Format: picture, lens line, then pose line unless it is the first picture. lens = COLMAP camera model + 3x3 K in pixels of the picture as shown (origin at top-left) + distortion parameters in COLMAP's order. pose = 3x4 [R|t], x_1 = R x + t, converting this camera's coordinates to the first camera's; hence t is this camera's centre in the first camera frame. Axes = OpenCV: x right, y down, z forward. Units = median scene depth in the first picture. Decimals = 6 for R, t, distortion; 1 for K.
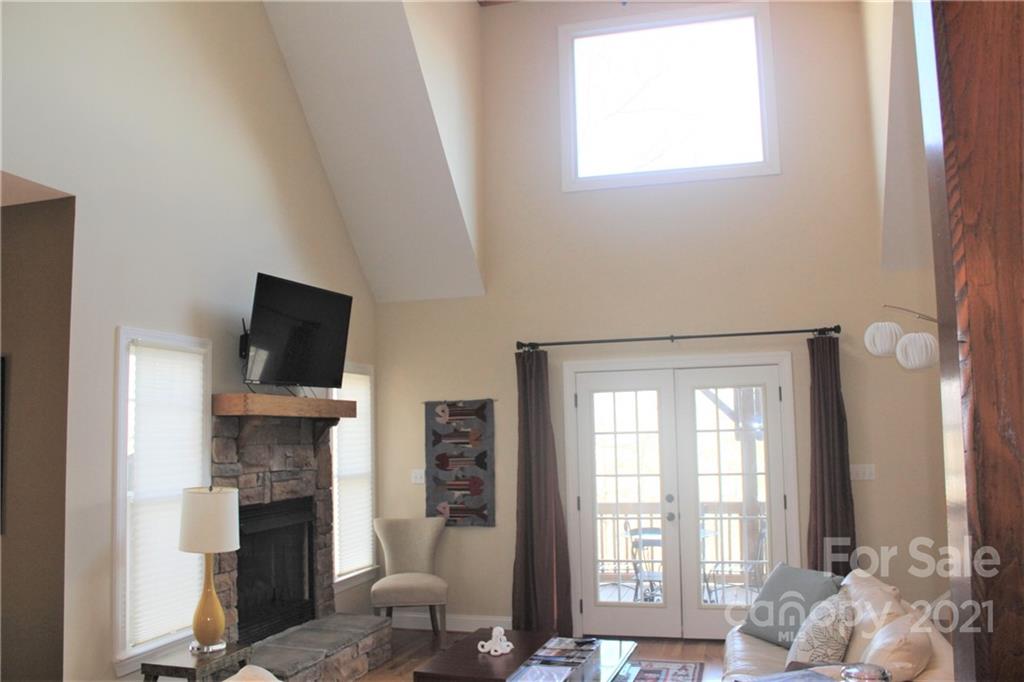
lens RADIAL K [[875.2, 0, 512.0], [0, 875.2, 341.0], [0, 0, 1]] dist [-0.158831, 0.155221]
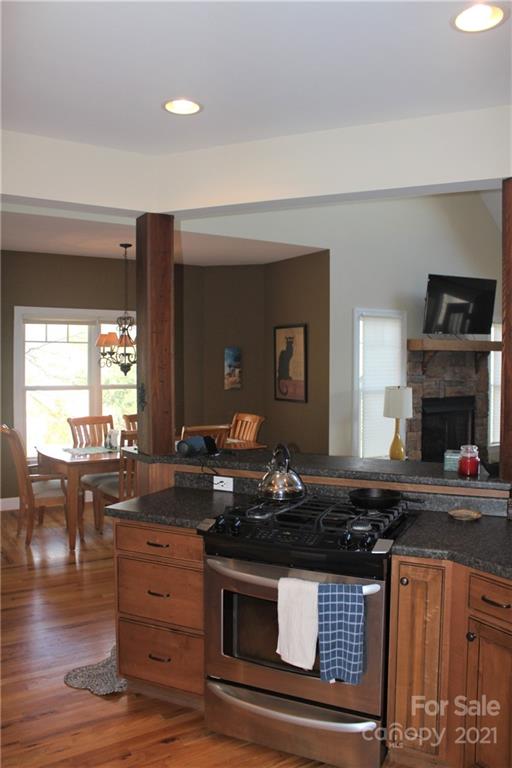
lens RADIAL K [[656.4, 0, 256.0], [0, 656.4, 384.0], [0, 0, 1]] dist [-0.158831, 0.155221]
pose [[0.749975, 0.045755, -0.659882, 0.280483], [0.051590, 0.990520, 0.127315, -0.032386], [0.659451, -0.129527, 0.740504, -0.244022]]
